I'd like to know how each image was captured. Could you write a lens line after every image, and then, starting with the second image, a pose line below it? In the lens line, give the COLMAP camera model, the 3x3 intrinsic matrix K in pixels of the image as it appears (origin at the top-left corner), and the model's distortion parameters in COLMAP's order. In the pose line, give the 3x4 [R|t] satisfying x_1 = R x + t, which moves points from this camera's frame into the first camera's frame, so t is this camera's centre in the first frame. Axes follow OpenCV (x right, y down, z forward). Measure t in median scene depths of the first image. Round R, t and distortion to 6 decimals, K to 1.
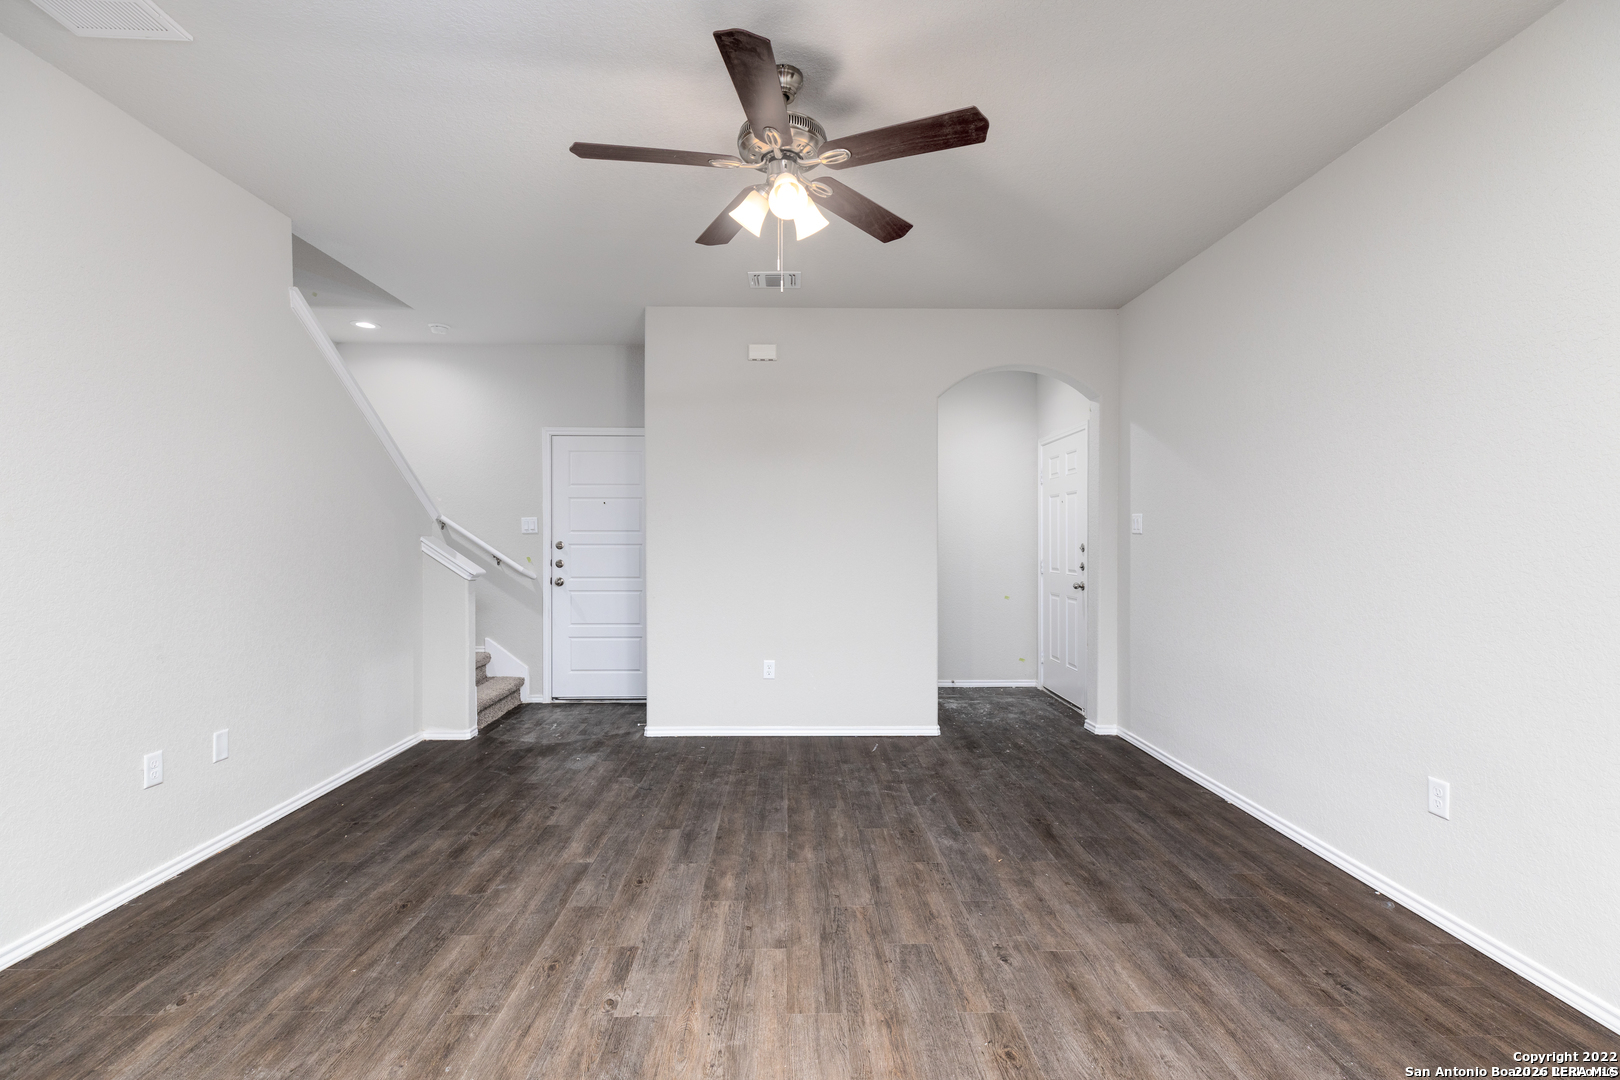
lens RADIAL K [[727.9, 0, 810.0], [0, 727.9, 540.0], [0, 0, 1]] dist [0.002475, 0.000011]
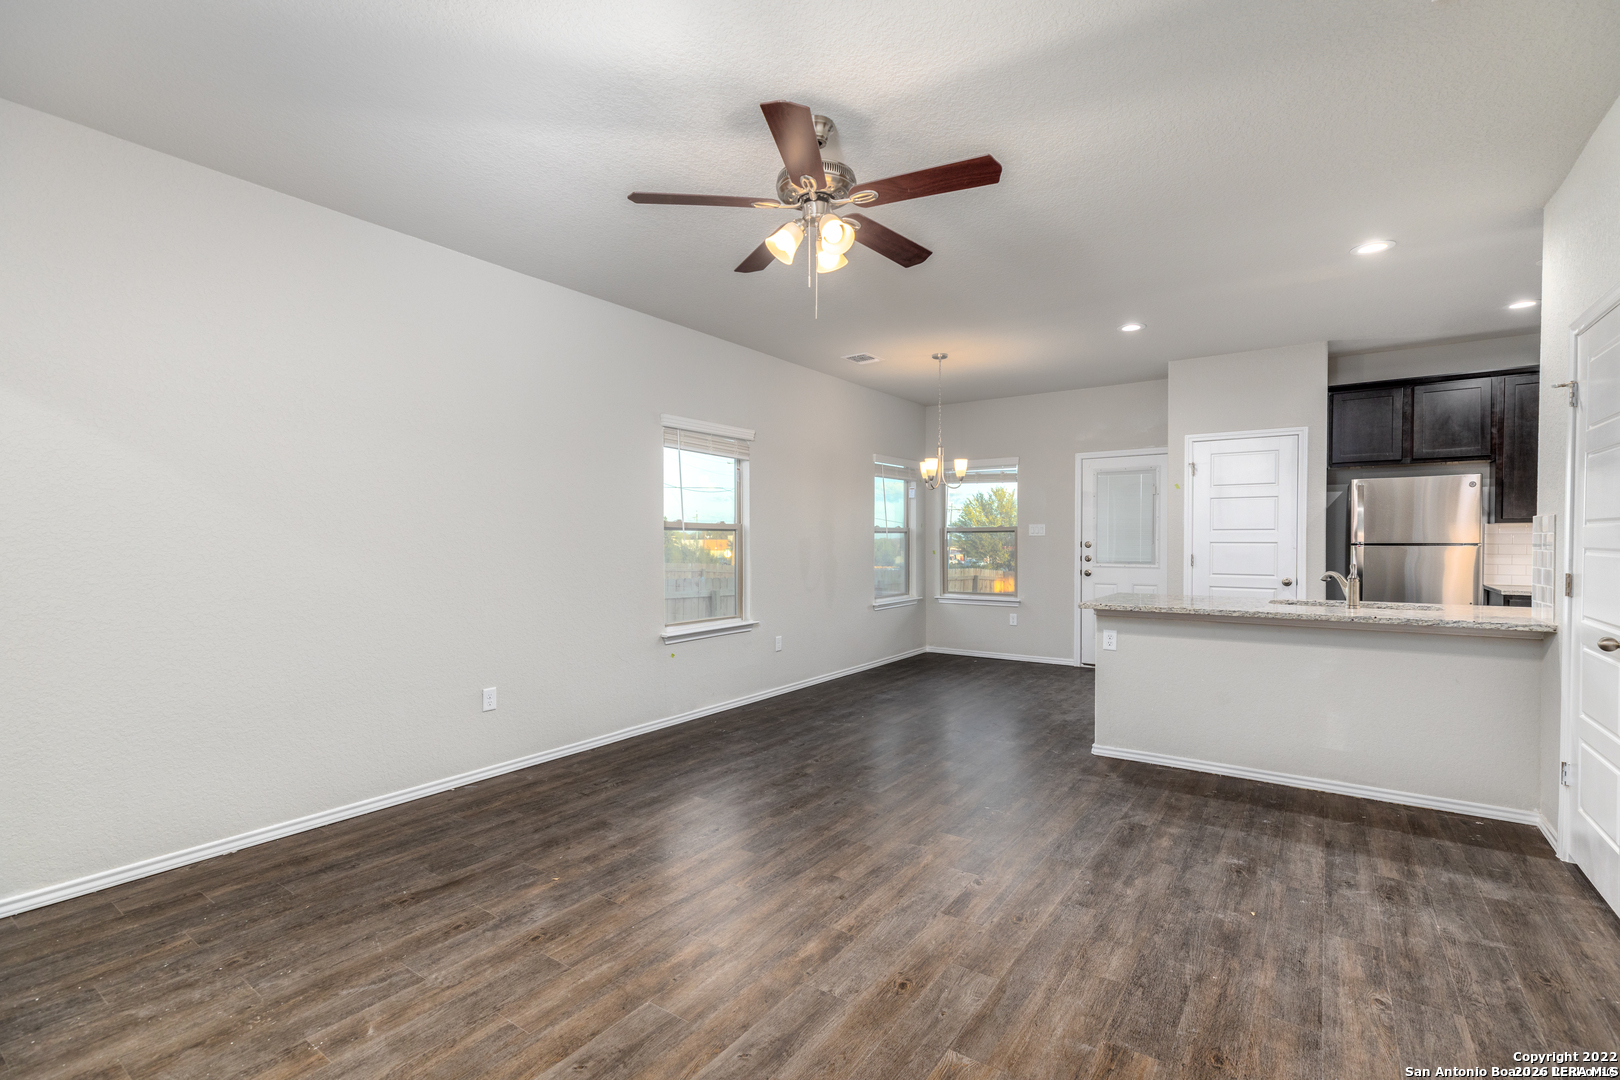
lens RADIAL K [[724.0, 0, 816.0], [0, 724.0, 554.2], [0, 0, 1]] dist [0.002484, -0.000022]
pose [[-0.801483, -0.010704, 0.597921, -0.565937], [0.001885, 0.999790, 0.020424, -0.001556], [-0.598014, 0.017497, -0.801295, 1.533543]]
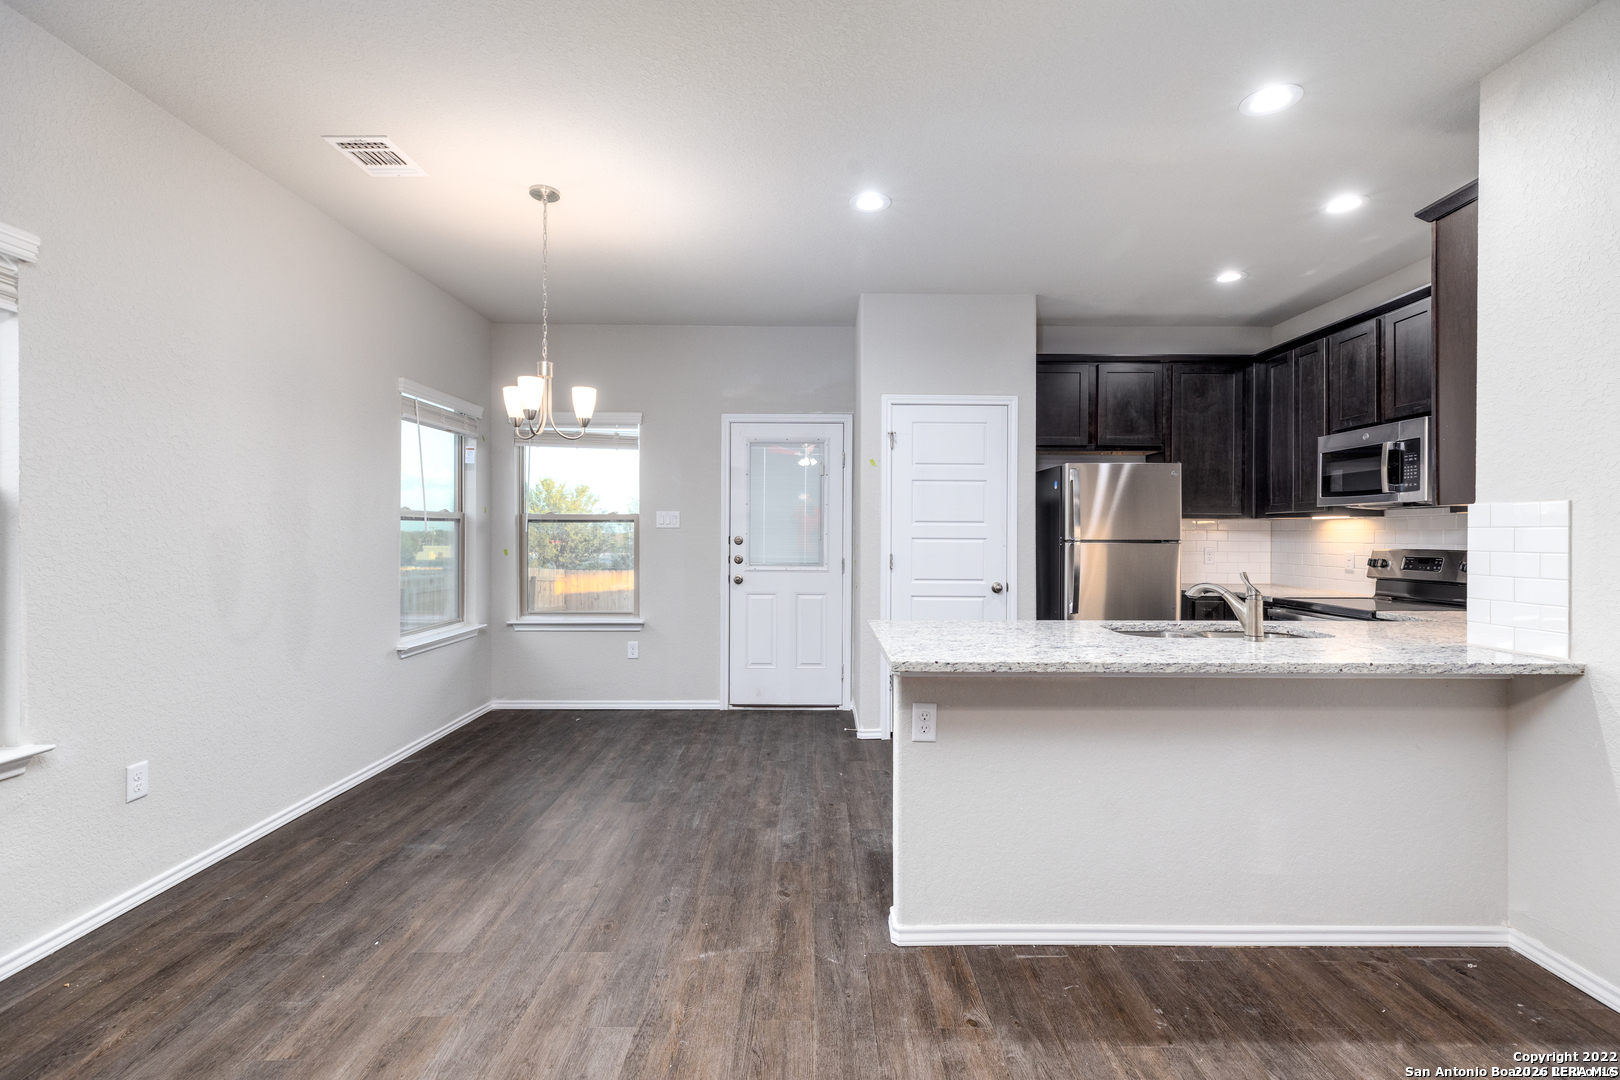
lens RADIAL K [[720.9, 0, 818.6], [0, 720.9, 536.0], [0, 0, 1]] dist [0.006587, 0.000066]
pose [[-0.999724, -0.004029, 0.023163, -0.076265], [-0.003956, 0.999987, 0.003163, 0.000443], [-0.023175, 0.003070, -0.999727, 0.792056]]
